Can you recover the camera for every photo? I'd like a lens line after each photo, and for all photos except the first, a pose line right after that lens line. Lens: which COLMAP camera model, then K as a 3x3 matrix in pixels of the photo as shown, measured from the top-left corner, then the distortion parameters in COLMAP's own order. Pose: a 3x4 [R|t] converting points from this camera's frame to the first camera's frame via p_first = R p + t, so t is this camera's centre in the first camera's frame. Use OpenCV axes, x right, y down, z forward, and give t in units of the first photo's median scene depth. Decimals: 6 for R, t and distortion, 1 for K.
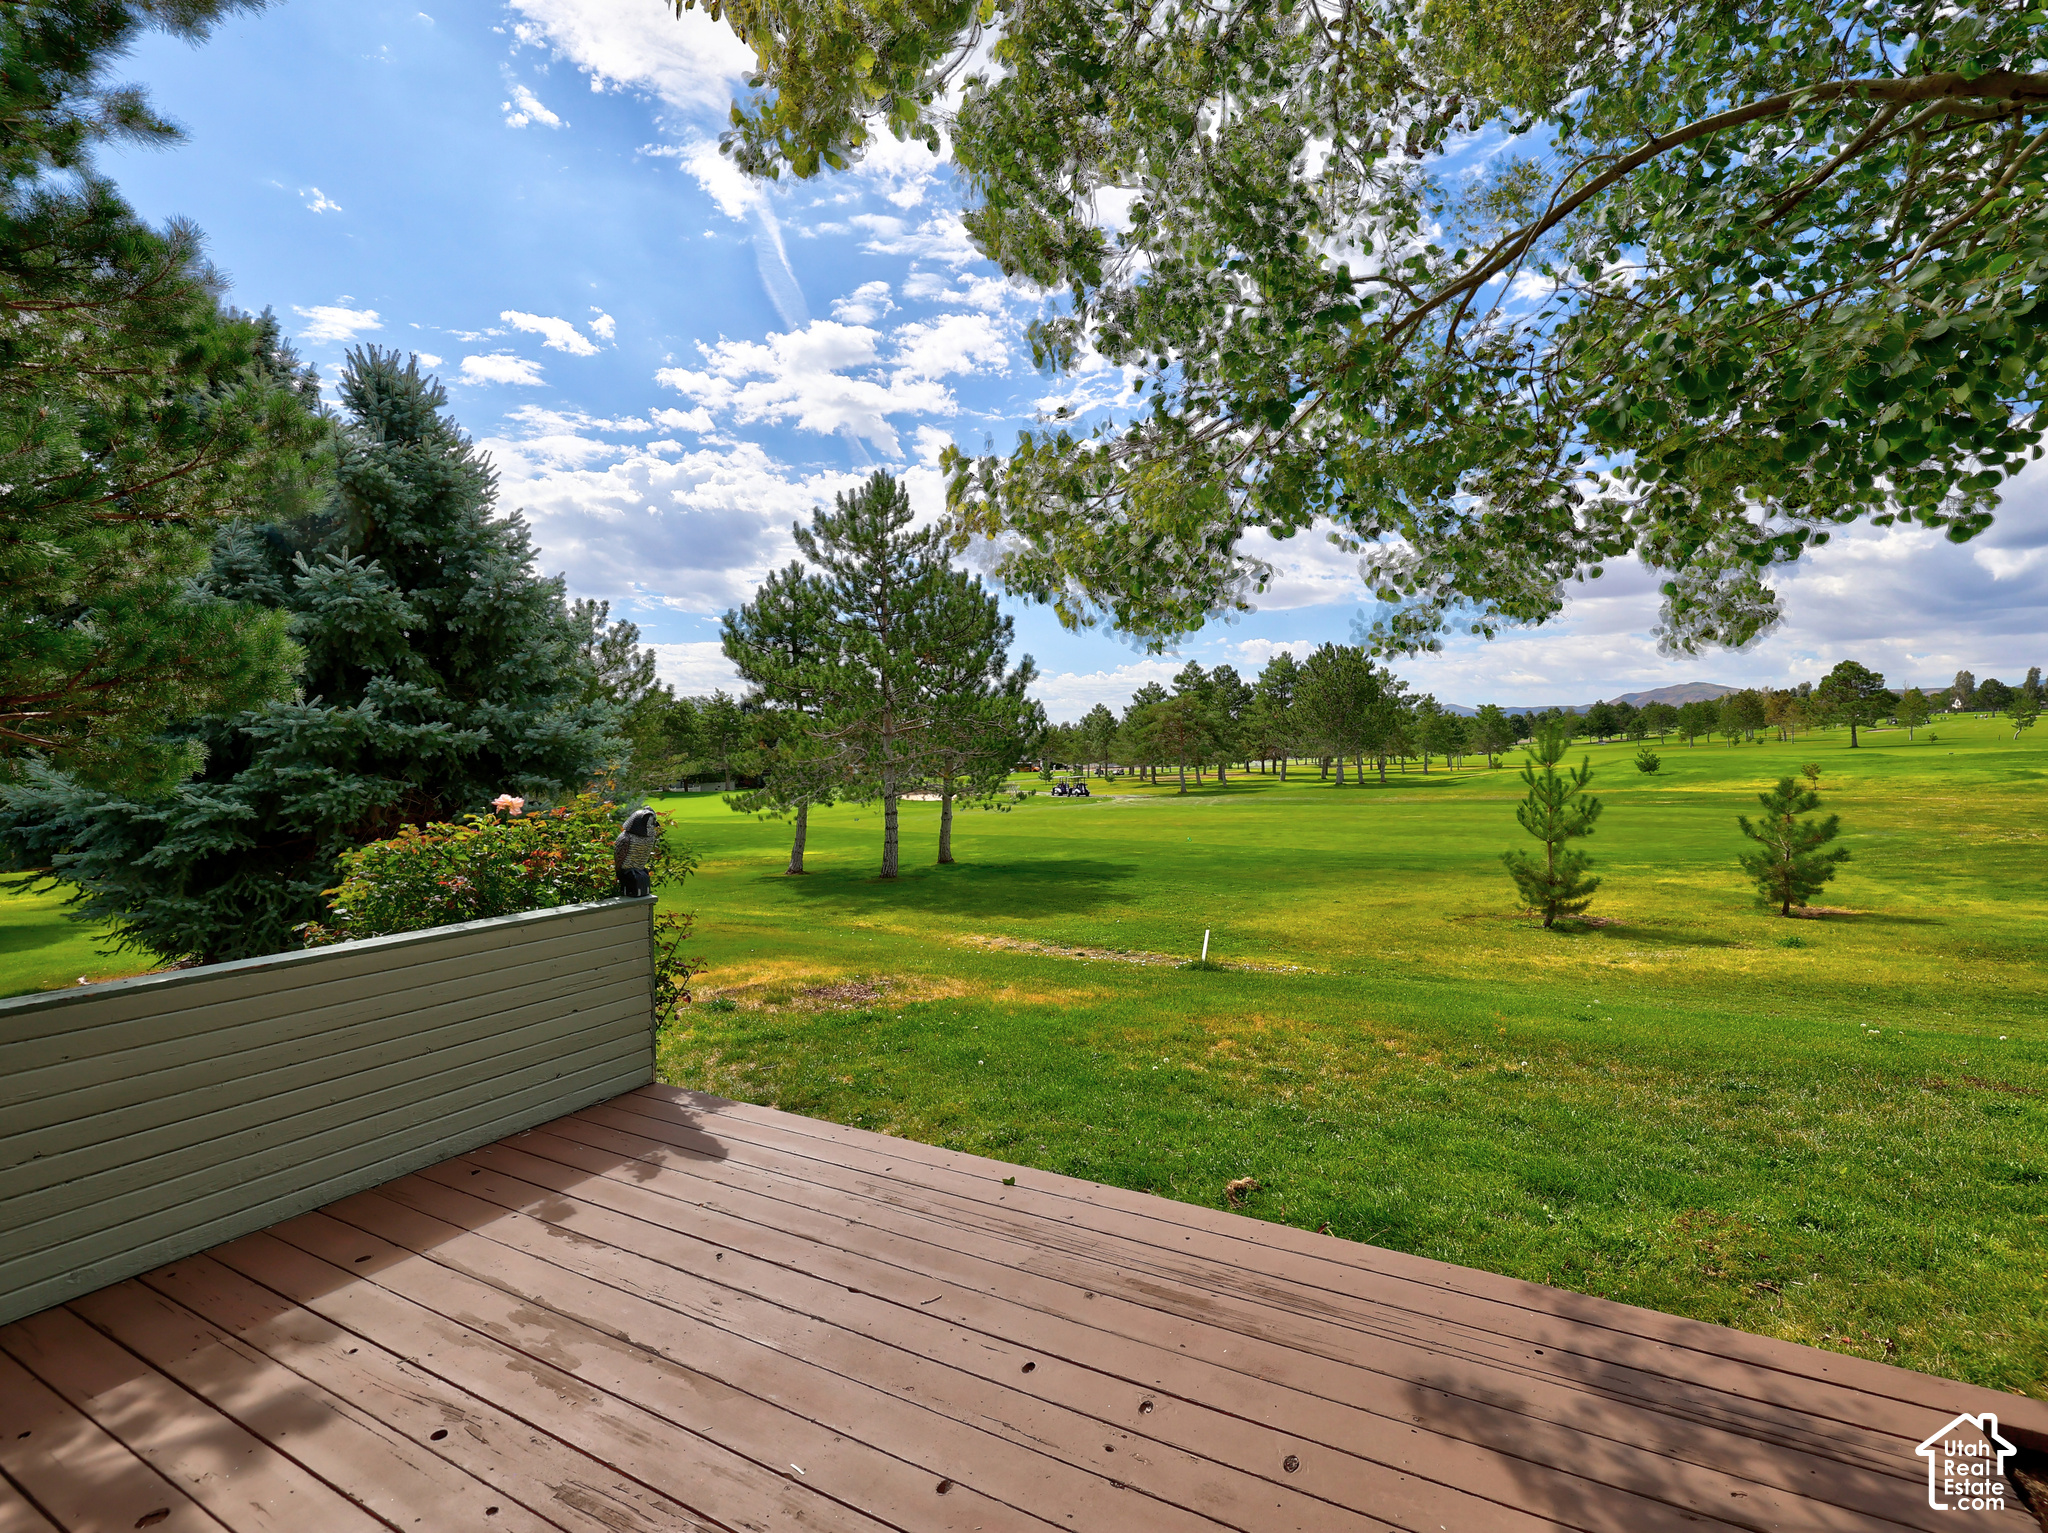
lens RADIAL K [[963.5, 0, 1024.0], [0, 963.5, 766.5], [0, 0, 1]] dist [-0.002496, -0.000675]
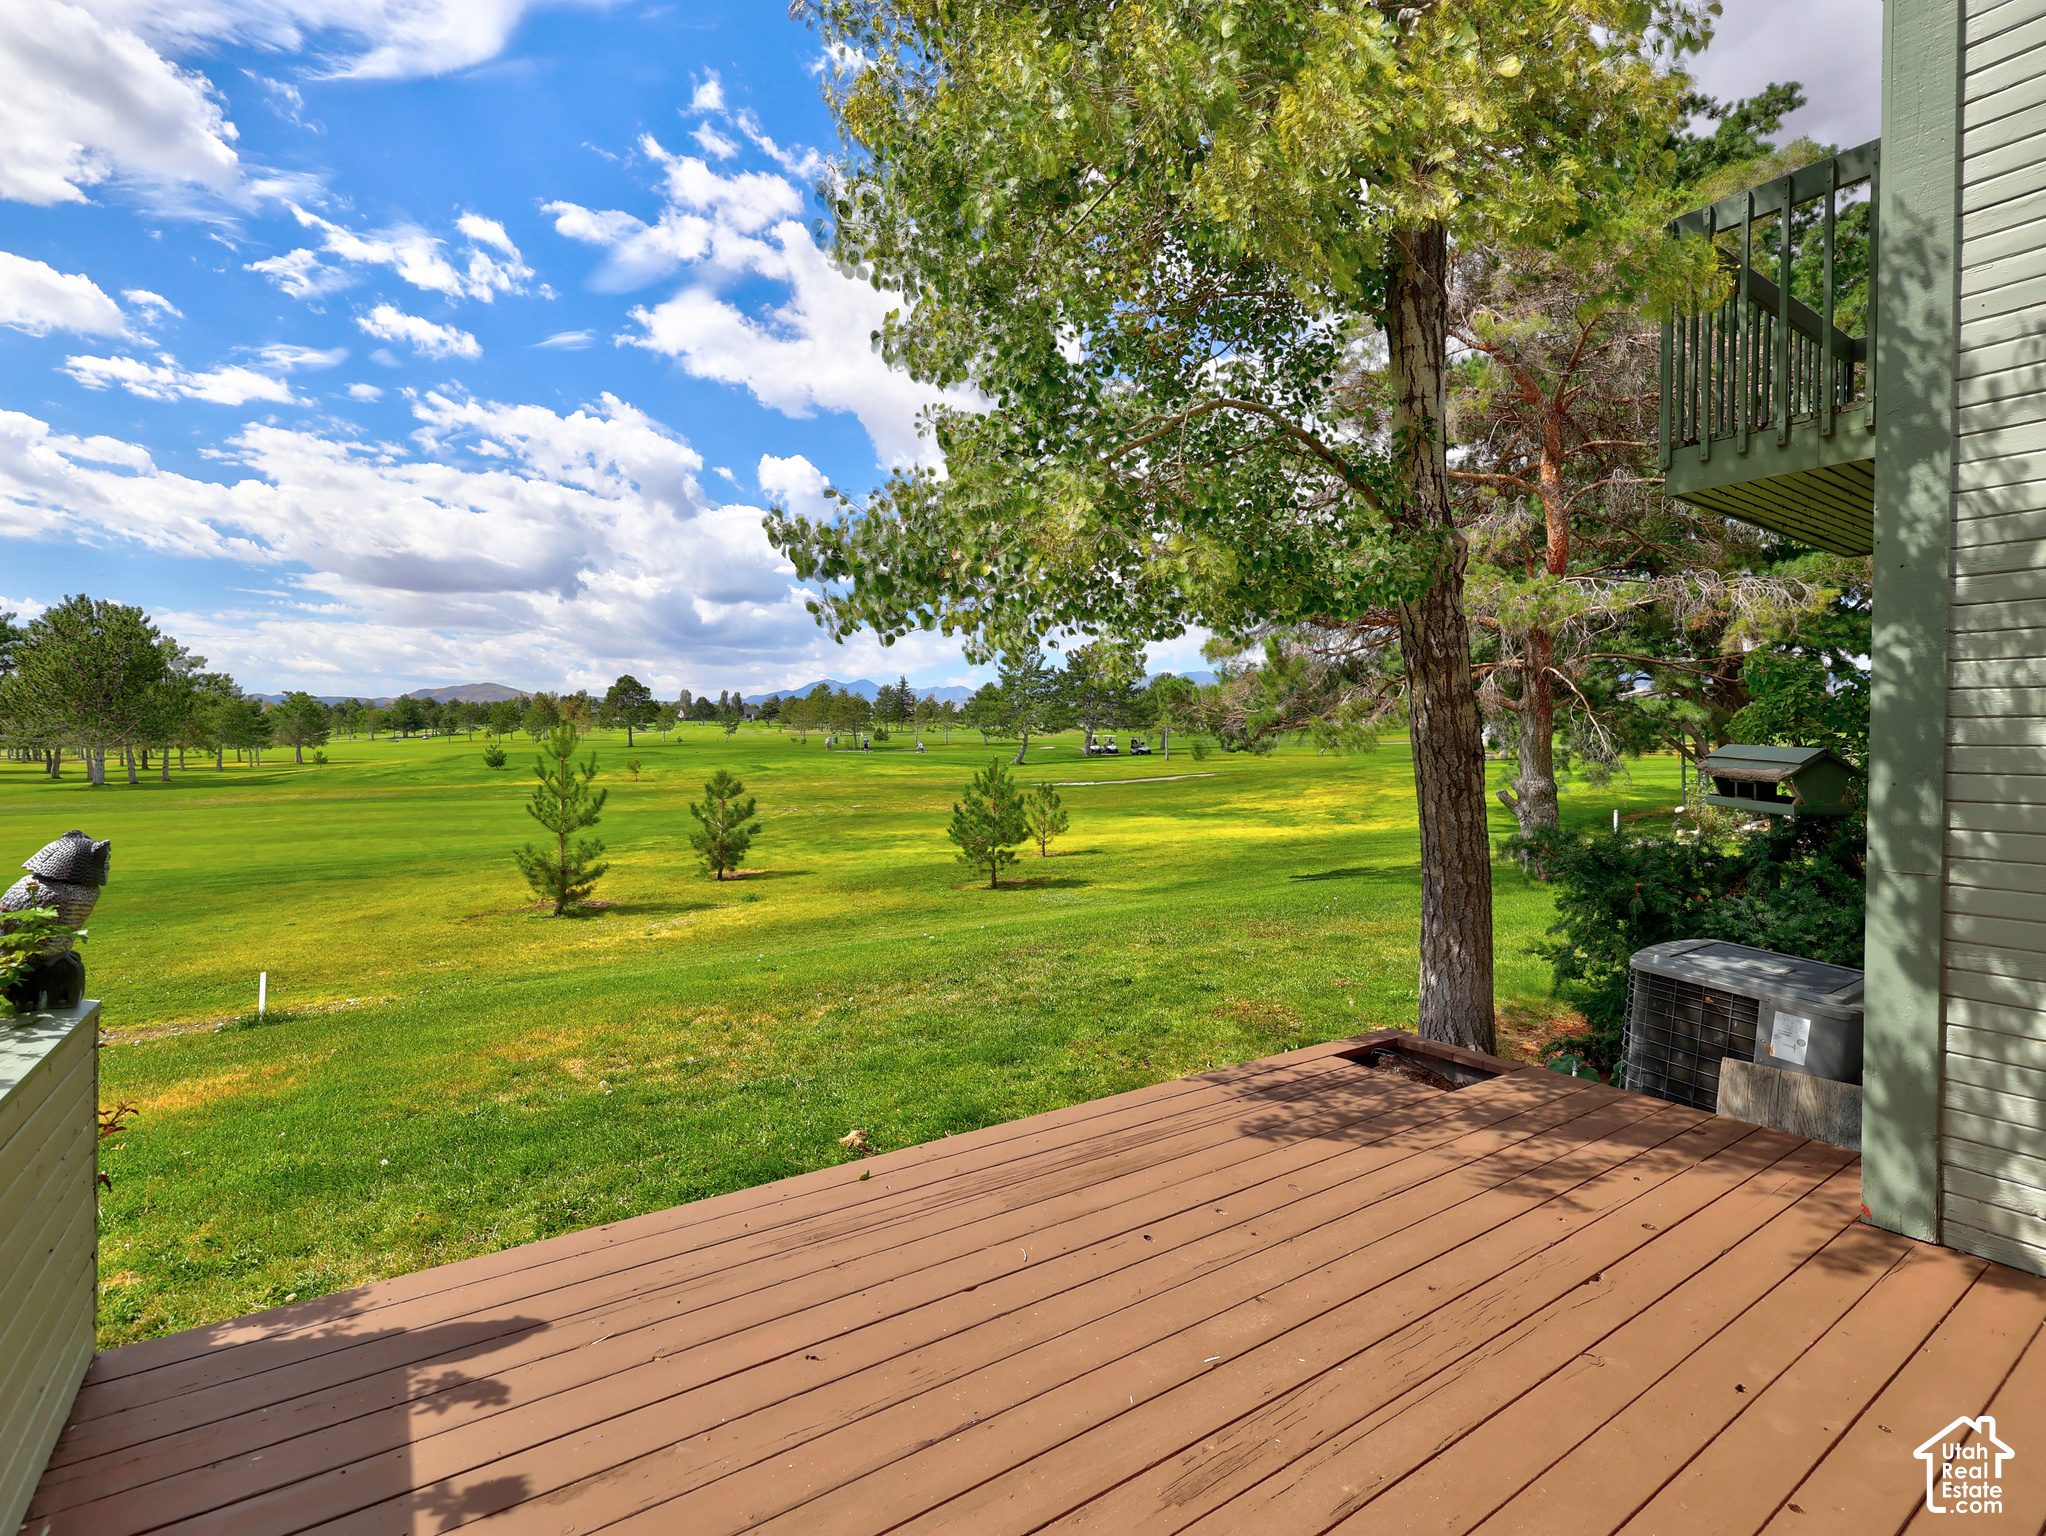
lens RADIAL K [[972.6, 0, 1023.0], [0, 972.6, 768.0], [0, 0, 1]] dist [-0.013784, 0.000130]
pose [[0.434526, -0.004120, 0.900650, -0.191936], [-0.001598, 0.999984, 0.005345, 0.001101], [-0.900658, -0.003762, 0.434513, 0.095934]]
